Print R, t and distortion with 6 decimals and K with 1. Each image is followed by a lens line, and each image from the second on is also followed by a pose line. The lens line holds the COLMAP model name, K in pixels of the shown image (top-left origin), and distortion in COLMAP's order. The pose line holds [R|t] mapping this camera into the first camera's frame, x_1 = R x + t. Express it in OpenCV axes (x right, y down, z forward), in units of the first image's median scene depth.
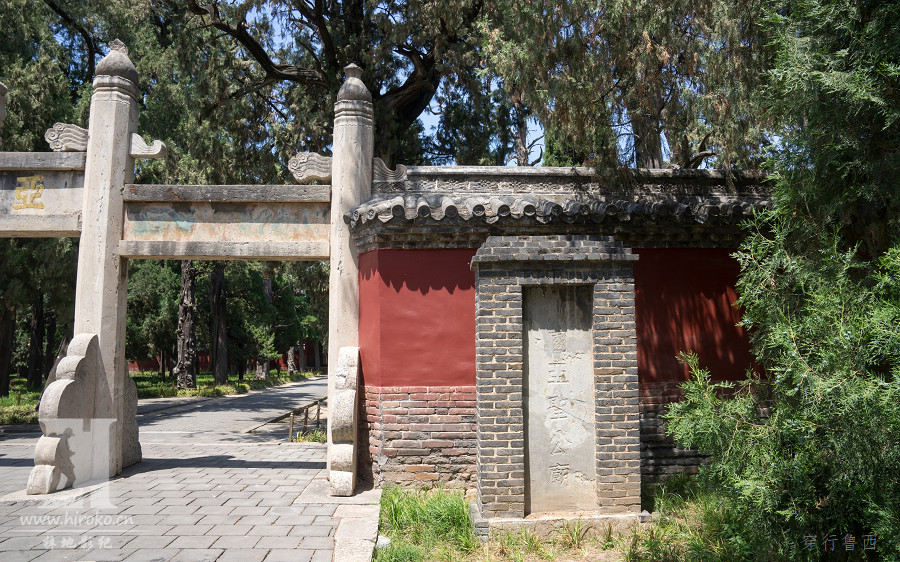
lens RADIAL K [[670.5, 0, 444.6], [0, 670.5, 297.1], [0, 0, 1]] dist [-0.097841, 0.079218]
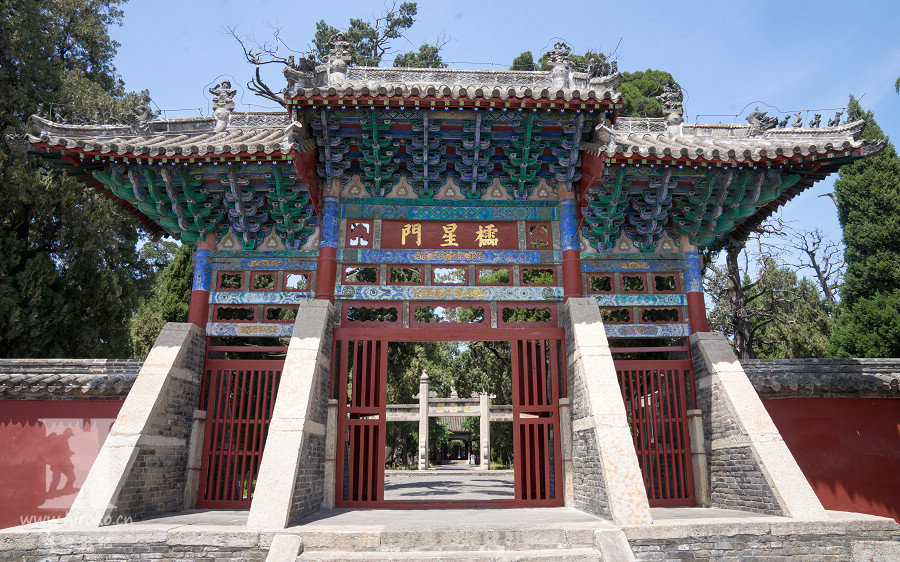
lens RADIAL K [[670.5, 0, 439.6], [0, 670.5, 263.5], [0, 0, 1]] dist [-0.097841, 0.079218]
pose [[0.997435, -0.019402, -0.068898, -0.497652], [0.005649, 0.980898, -0.194440, -0.240180], [0.071355, 0.193552, 0.978492, -3.782126]]
